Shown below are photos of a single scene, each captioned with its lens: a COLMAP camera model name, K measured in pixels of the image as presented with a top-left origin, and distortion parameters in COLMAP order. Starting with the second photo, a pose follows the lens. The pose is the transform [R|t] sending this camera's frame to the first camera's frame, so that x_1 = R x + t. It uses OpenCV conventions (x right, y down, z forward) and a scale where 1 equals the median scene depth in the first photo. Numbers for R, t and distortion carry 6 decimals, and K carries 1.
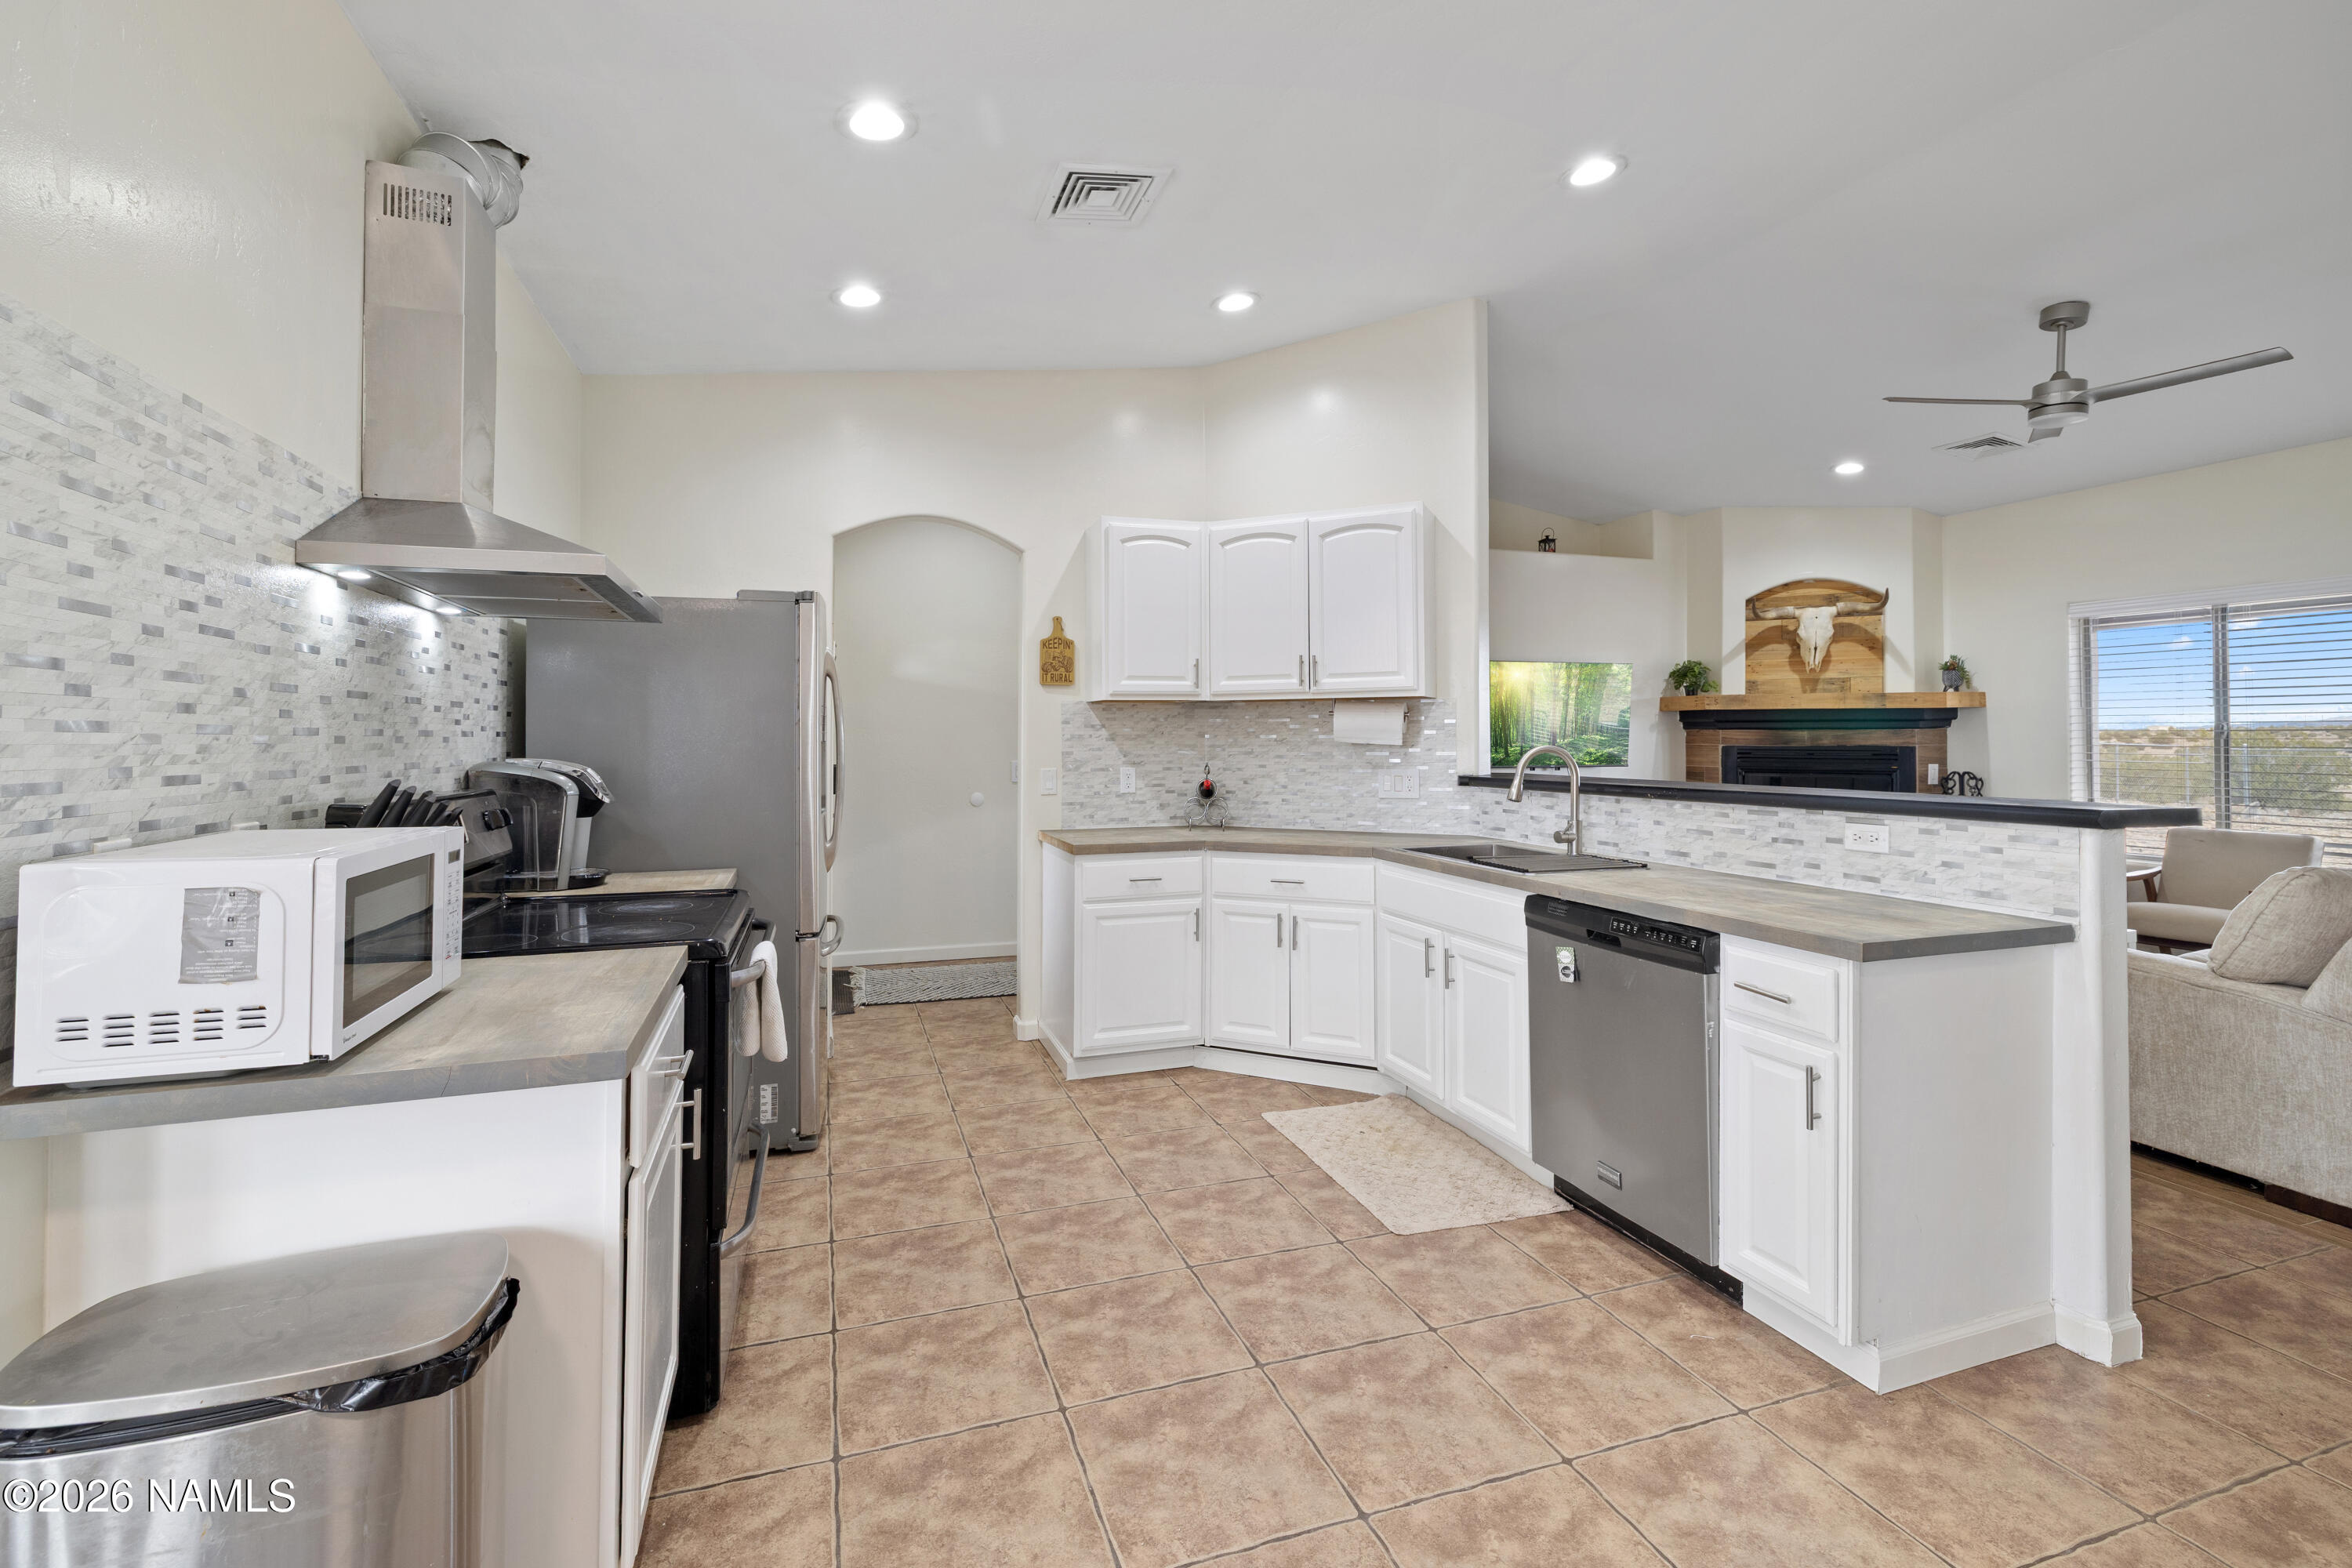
lens RADIAL K [[999.0, 0, 1154.9], [0, 999.0, 730.6], [0, 0, 1]] dist [0.002191, -0.000503]
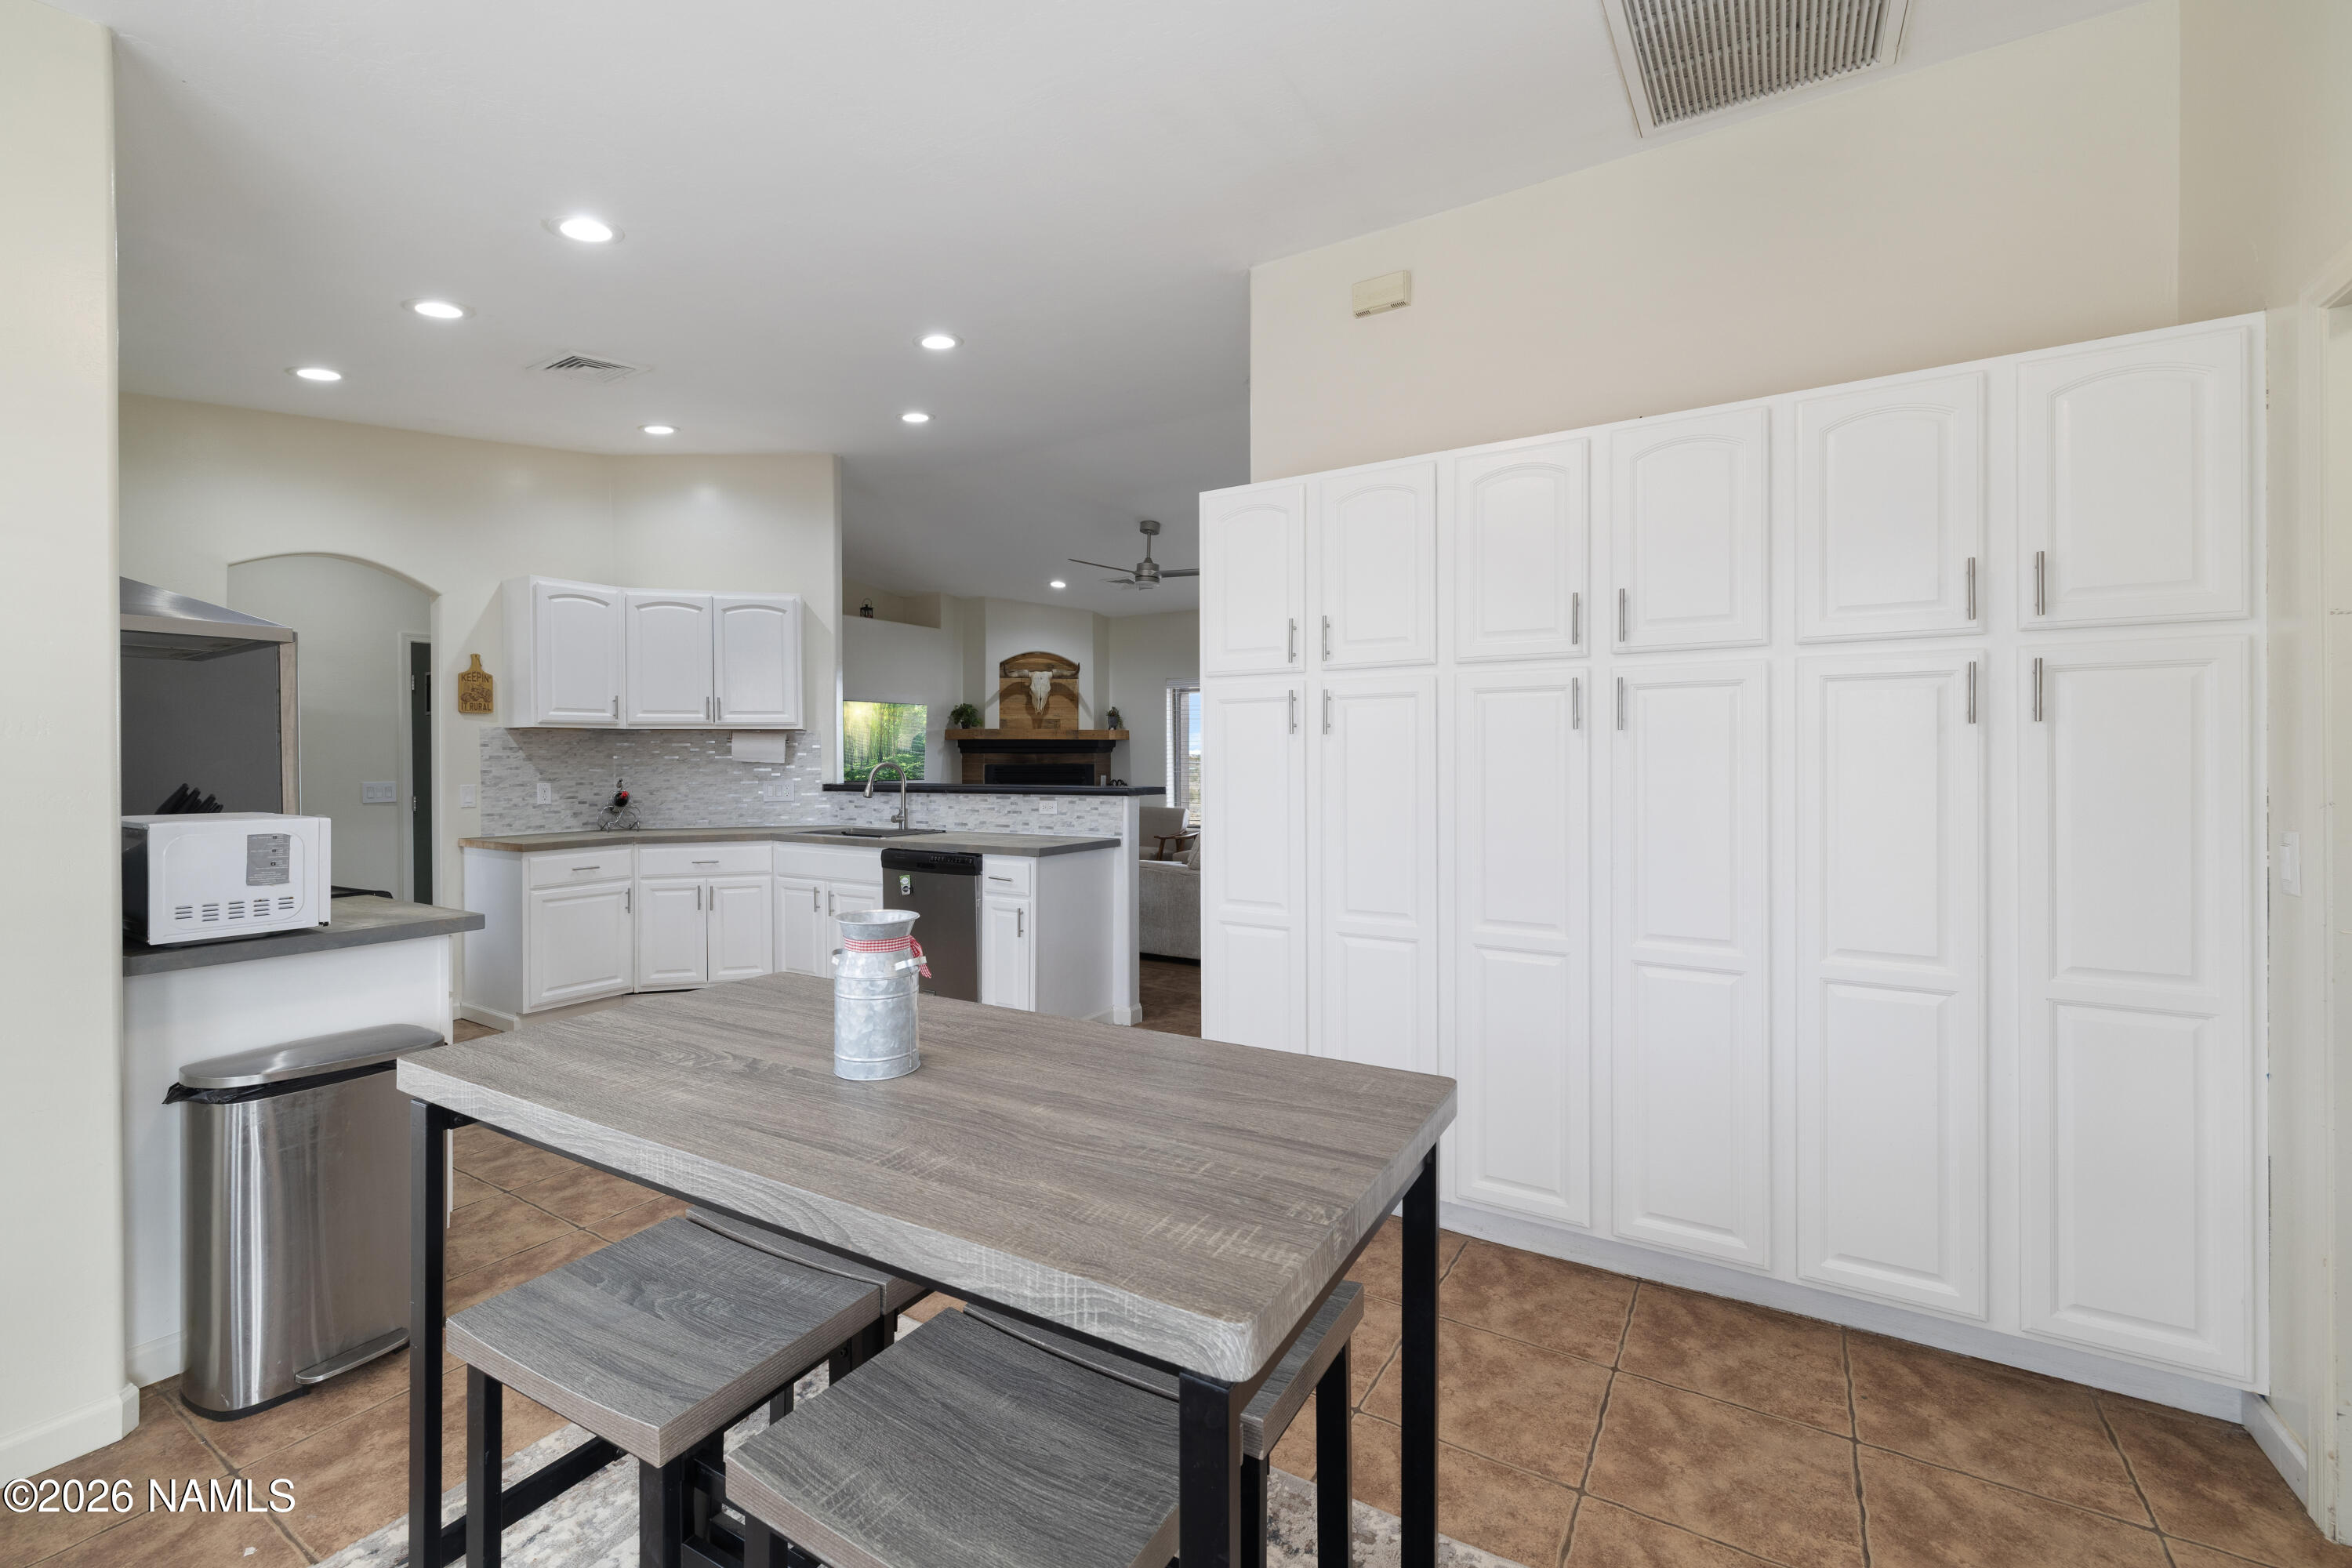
lens RADIAL K [[999.0, 0, 1179.5], [0, 999.0, 767.8], [0, 0, 1]] dist [0.002191, -0.000503]
pose [[0.760633, -0.006370, 0.649151, -0.229871], [-0.002647, 0.999913, 0.012914, 0.001066], [-0.649177, -0.011541, 0.760550, -0.412882]]
